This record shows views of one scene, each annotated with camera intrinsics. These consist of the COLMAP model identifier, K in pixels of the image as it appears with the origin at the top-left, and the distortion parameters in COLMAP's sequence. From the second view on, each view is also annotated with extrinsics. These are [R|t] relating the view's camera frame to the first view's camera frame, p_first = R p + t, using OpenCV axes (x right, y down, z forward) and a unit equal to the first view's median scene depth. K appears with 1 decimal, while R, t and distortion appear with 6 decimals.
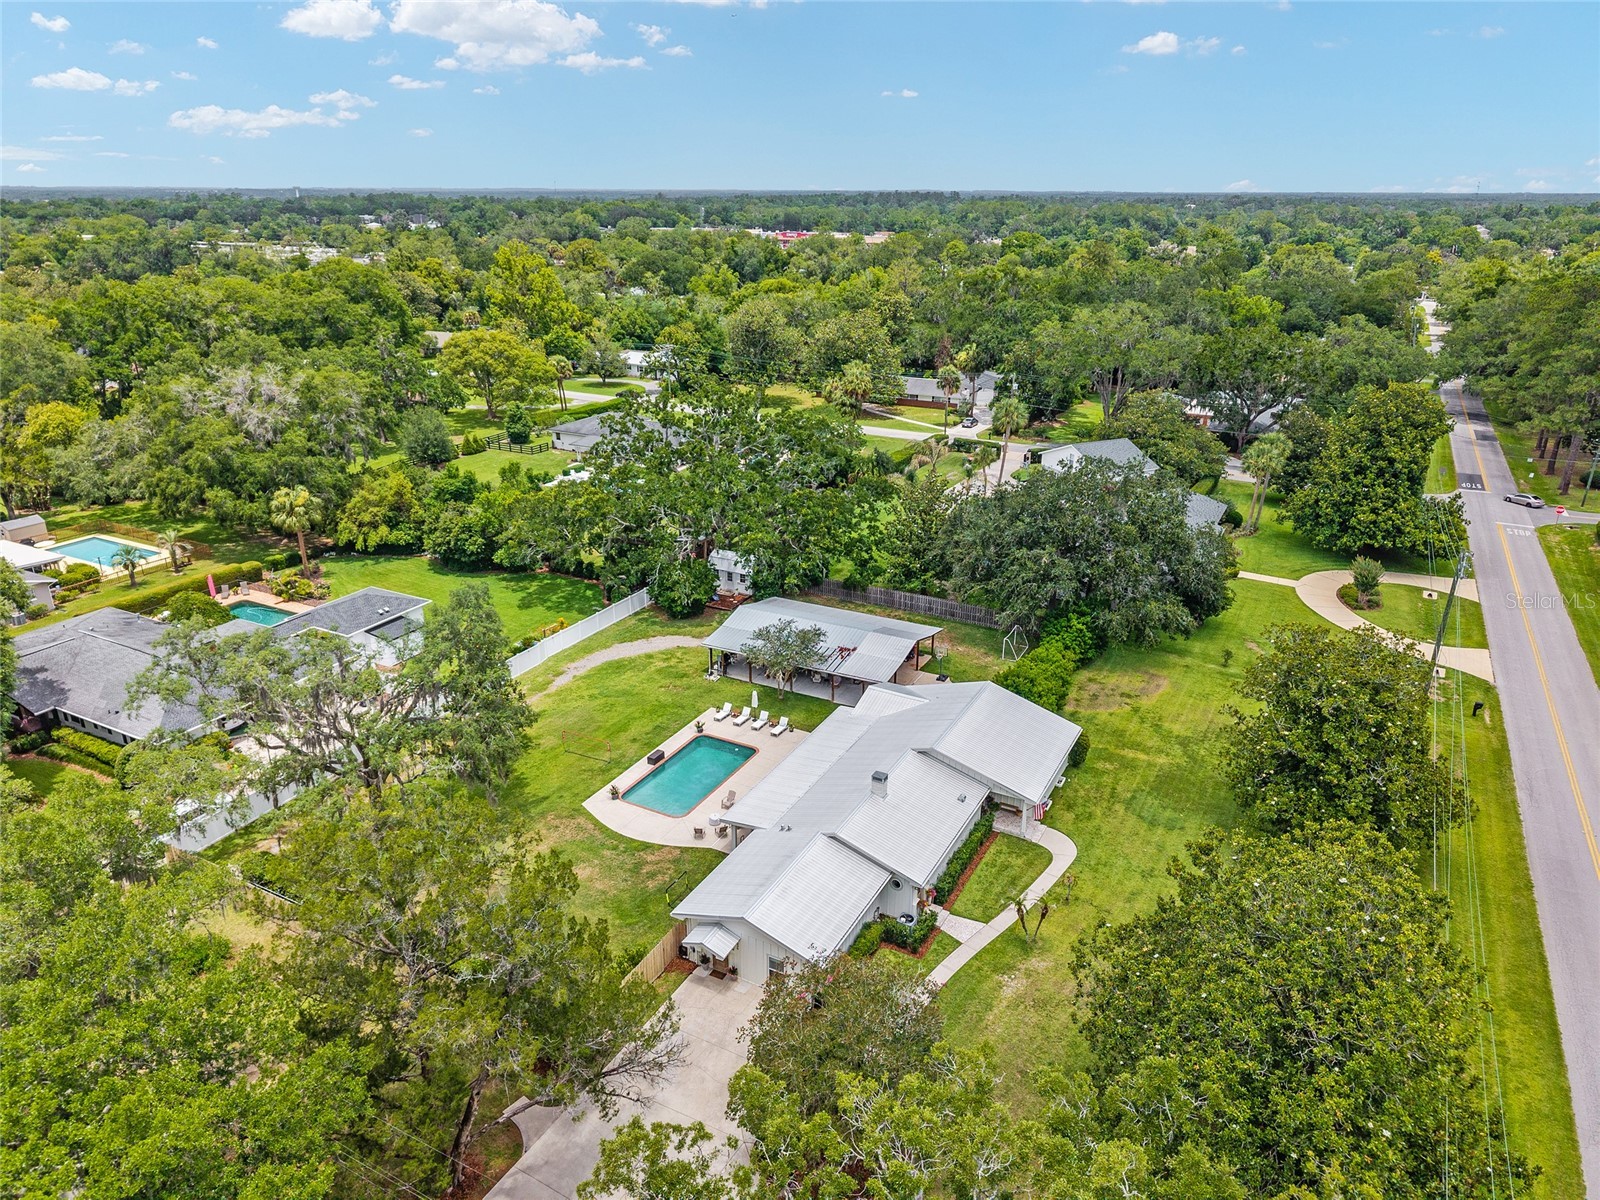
lens RADIAL K [[1058.2, 0, 798.4], [0, 1058.2, 612.1], [0, 0, 1]] dist [0.077862, -0.098406]
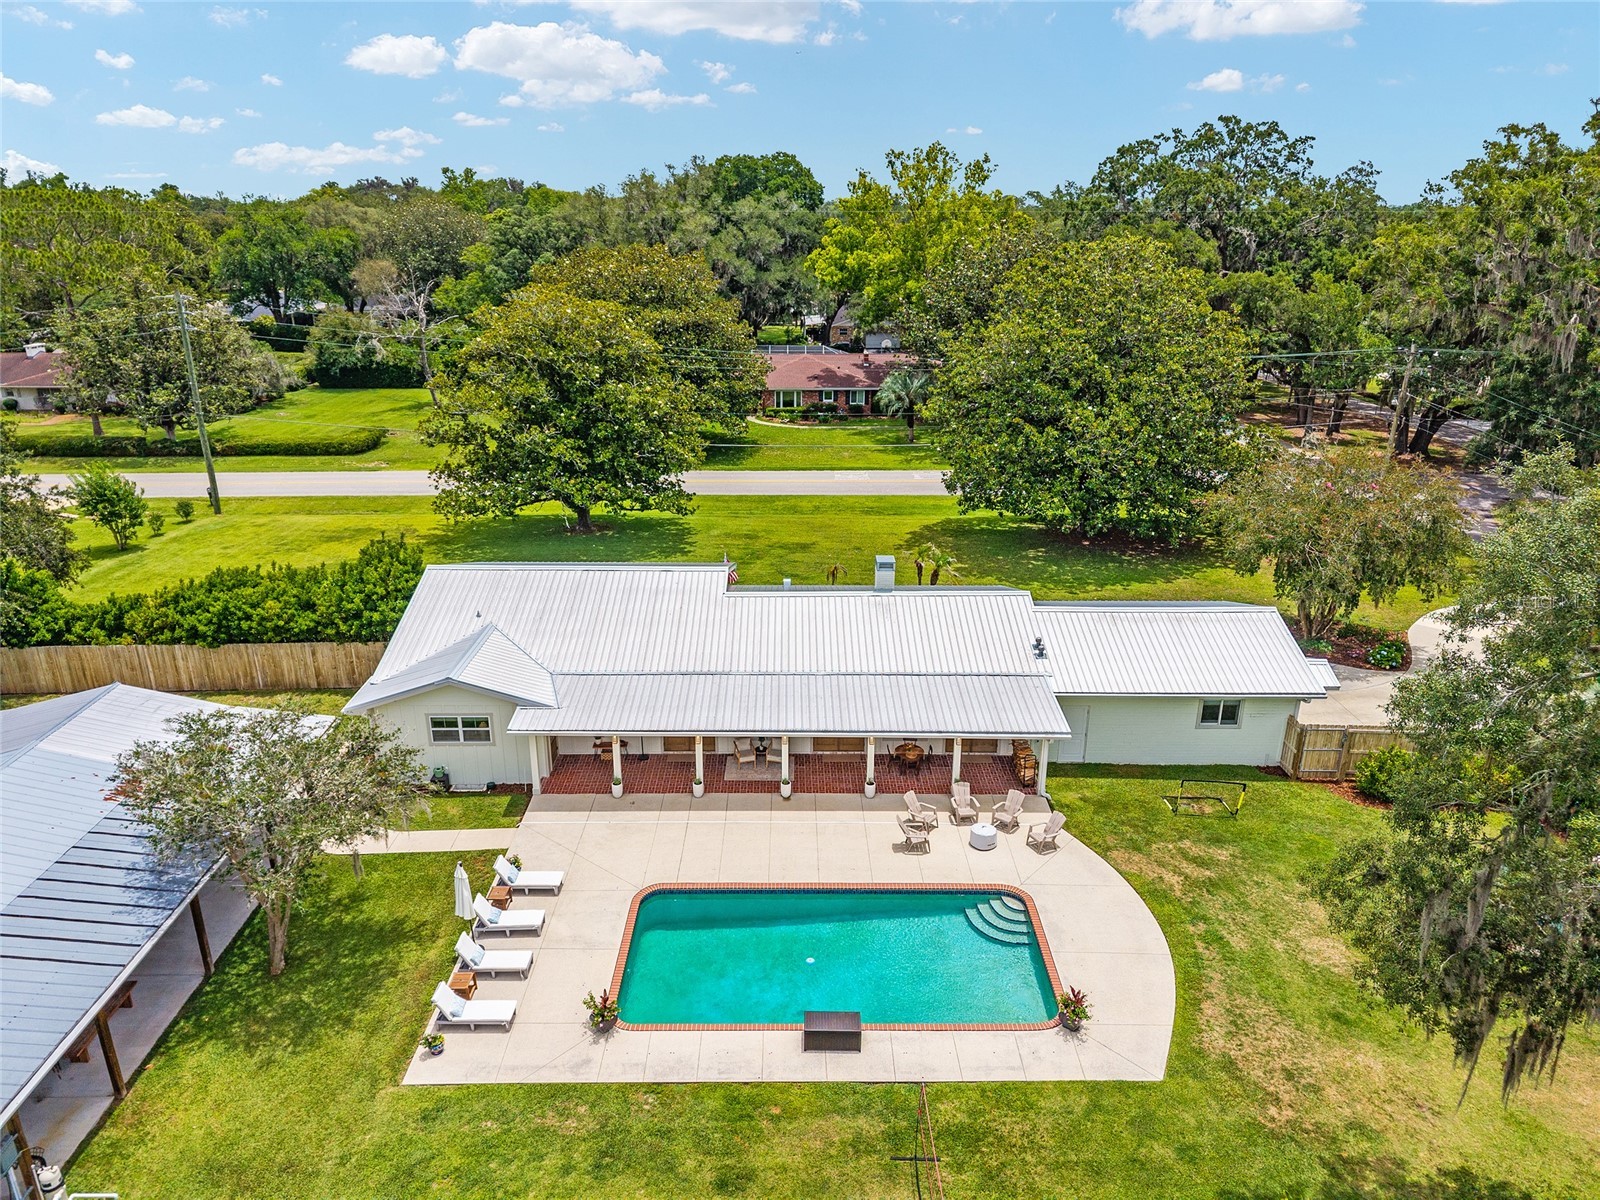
lens RADIAL K [[1074.4, 0, 792.8], [0, 1074.4, 602.6], [0, 0, 1]] dist [0.013631, -0.008127]
pose [[-0.471938, -0.301640, 0.828425, -0.262664], [0.328634, 0.811740, 0.482781, -0.089202], [-0.818092, 0.500091, -0.283962, 0.780418]]
